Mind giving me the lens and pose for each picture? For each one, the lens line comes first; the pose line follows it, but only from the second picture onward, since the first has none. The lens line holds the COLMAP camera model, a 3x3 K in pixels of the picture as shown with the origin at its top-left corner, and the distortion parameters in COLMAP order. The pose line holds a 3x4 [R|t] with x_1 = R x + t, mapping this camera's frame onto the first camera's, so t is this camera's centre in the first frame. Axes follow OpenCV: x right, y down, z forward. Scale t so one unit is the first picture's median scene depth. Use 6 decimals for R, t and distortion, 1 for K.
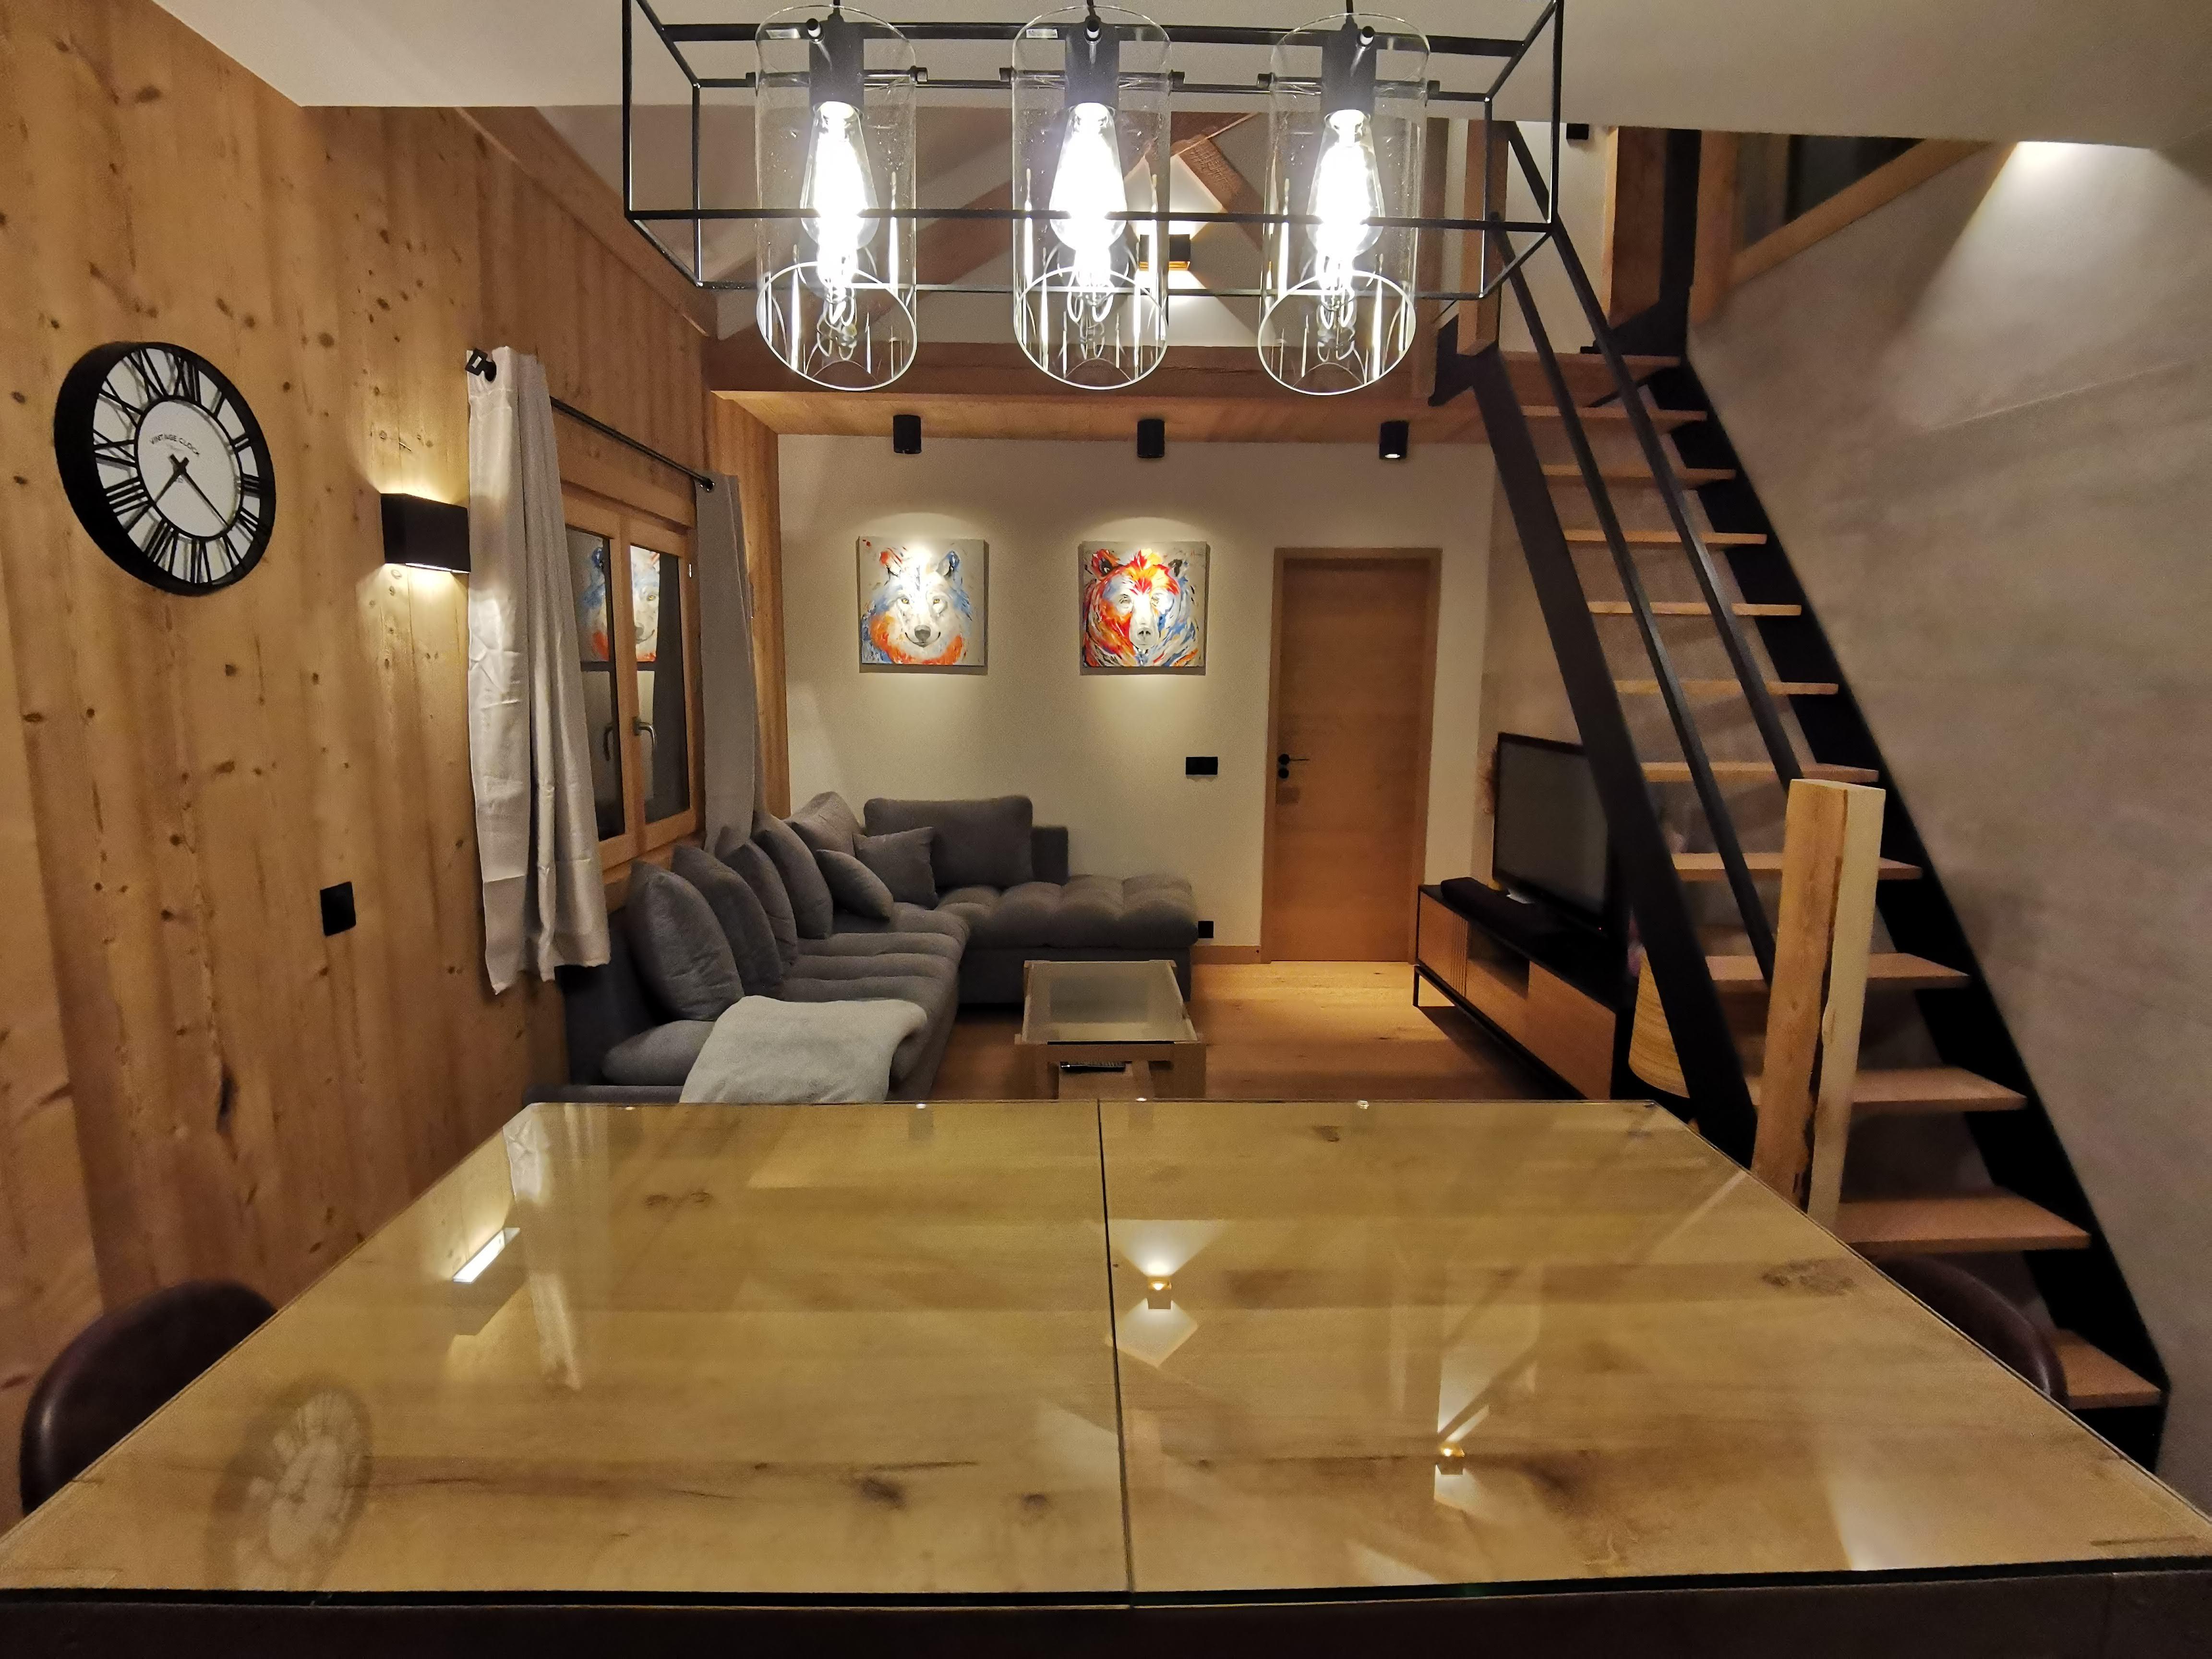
lens RADIAL K [[1109.2, 0, 1106.0], [0, 1109.2, 829.5], [0, 0, 1]] dist [-0.027695, 0.000028]
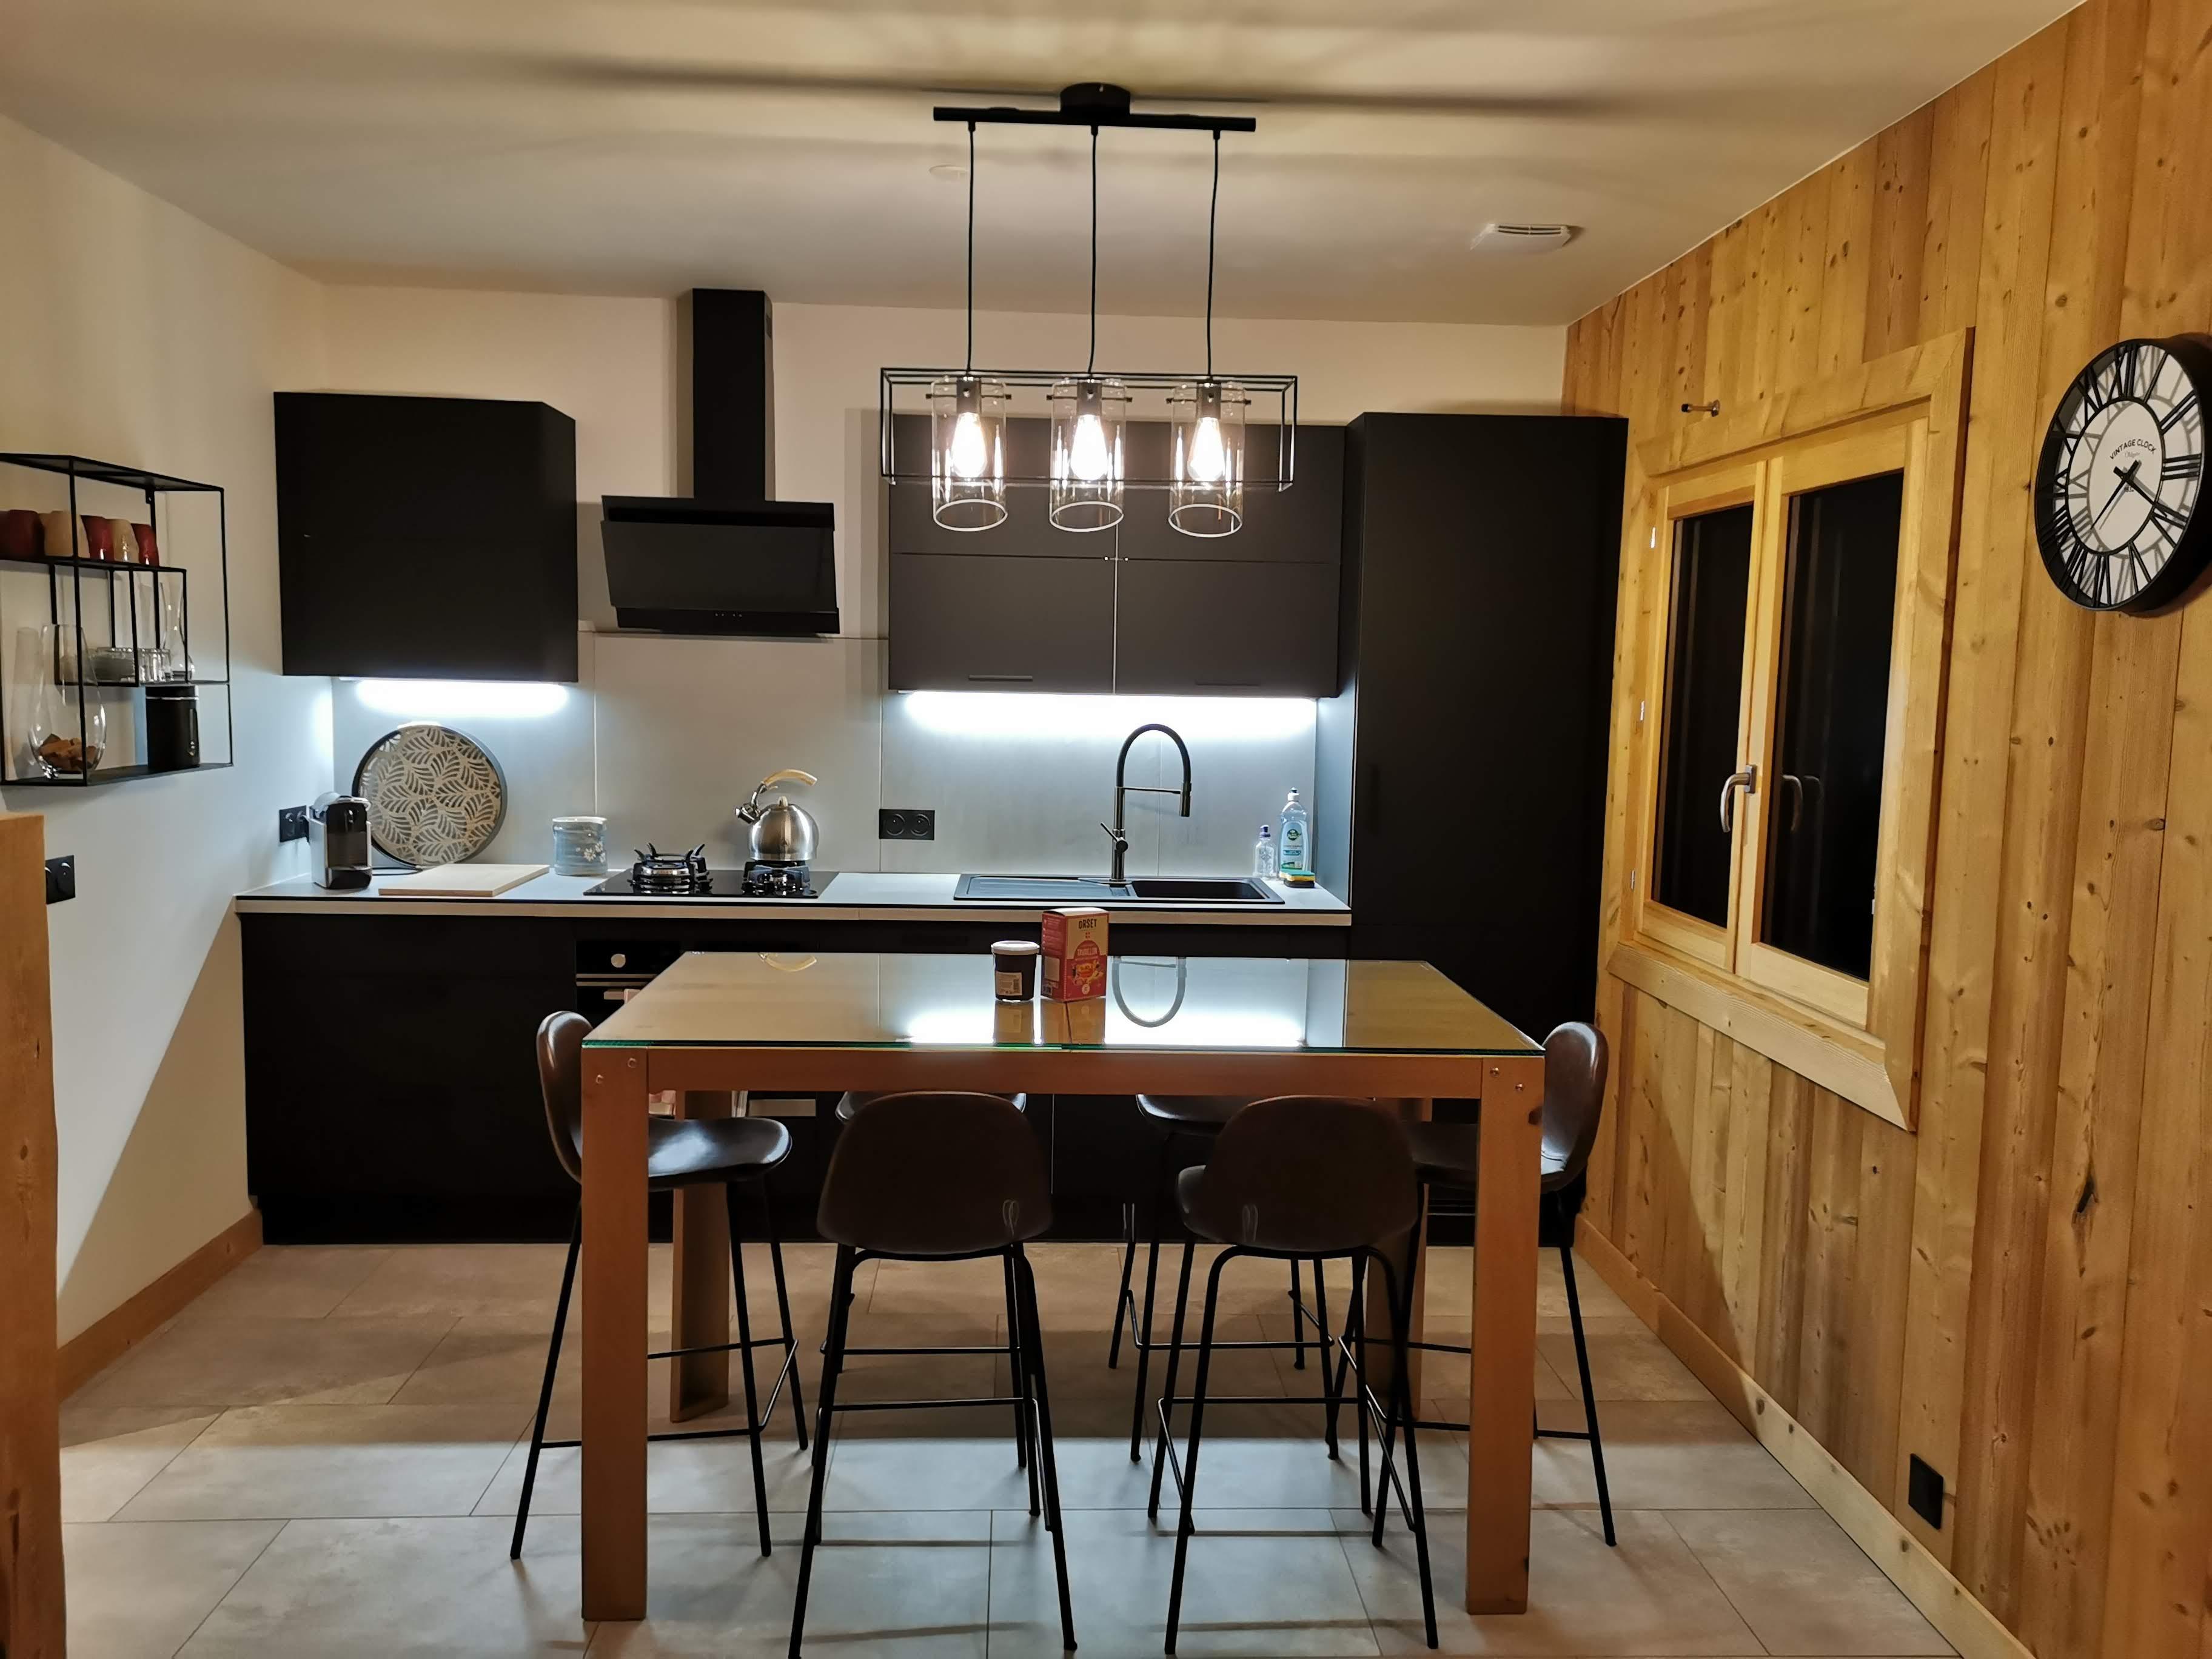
lens RADIAL K [[1695.7, 0, 1106.0], [0, 1695.7, 829.5], [0, 0, 1]] dist [0.082783, -0.119881]
pose [[-0.999325, -0.025165, -0.026766, 0.006549], [-0.030595, 0.973387, 0.227117, -0.340174], [0.020338, 0.227783, -0.973500, 2.367675]]
